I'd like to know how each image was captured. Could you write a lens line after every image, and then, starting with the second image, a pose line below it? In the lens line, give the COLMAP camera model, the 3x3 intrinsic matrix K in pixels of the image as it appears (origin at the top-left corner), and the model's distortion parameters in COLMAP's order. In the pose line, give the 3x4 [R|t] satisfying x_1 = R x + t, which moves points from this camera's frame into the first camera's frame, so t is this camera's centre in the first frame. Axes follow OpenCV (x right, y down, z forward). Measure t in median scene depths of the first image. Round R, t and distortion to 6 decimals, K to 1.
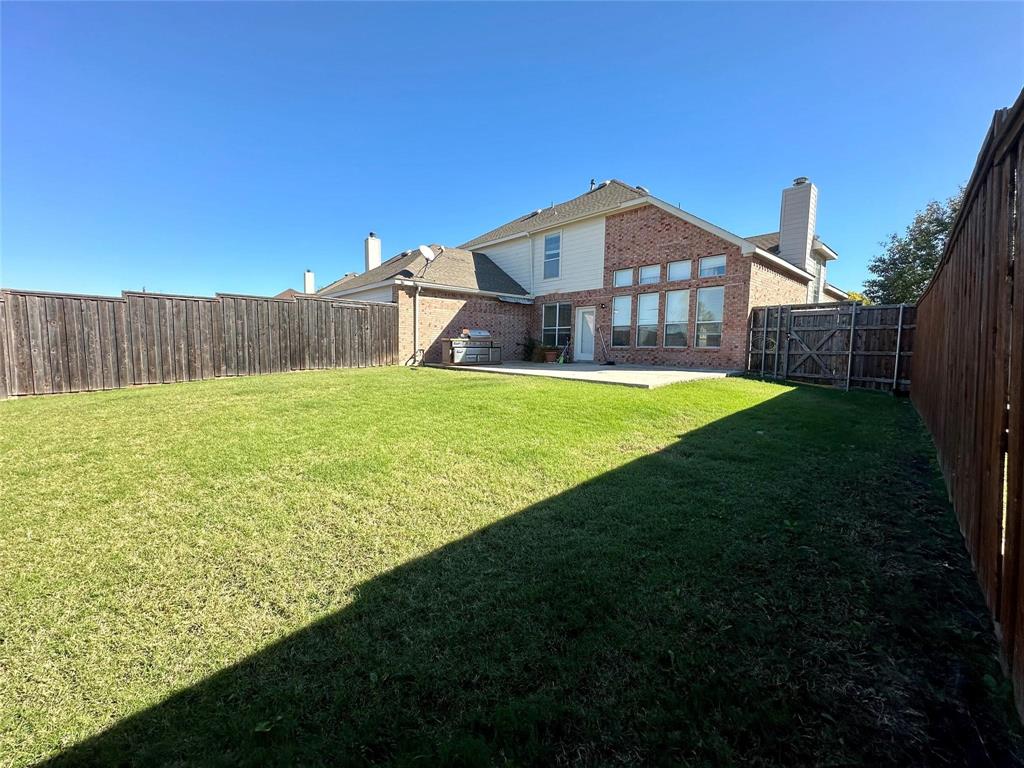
lens RADIAL K [[409.3, 0, 512.5], [0, 409.3, 384.4], [0, 0, 1]] dist [-0.001934, 0.000376]
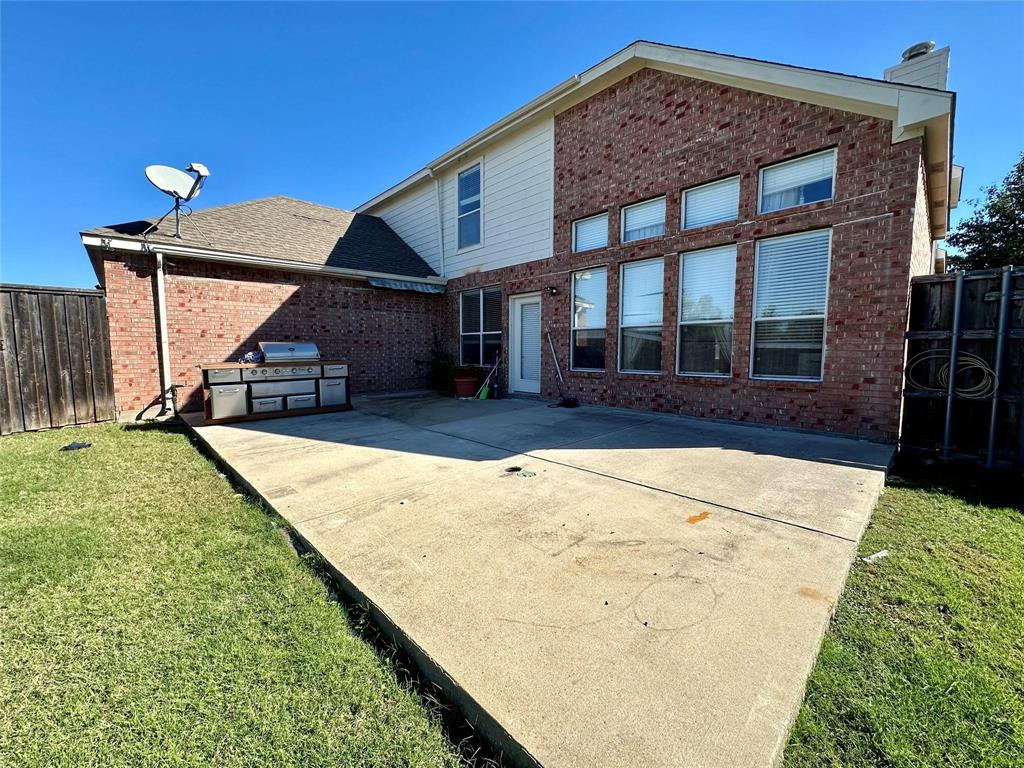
lens RADIAL K [[409.3, 0, 511.0], [0, 409.3, 383.3], [0, 0, 1]] dist [-0.001934, 0.000376]
pose [[0.999563, -0.020302, 0.021487, 0.155256], [0.020390, 0.999785, -0.003893, -0.074661], [-0.021403, 0.004329, 0.999762, 0.489461]]
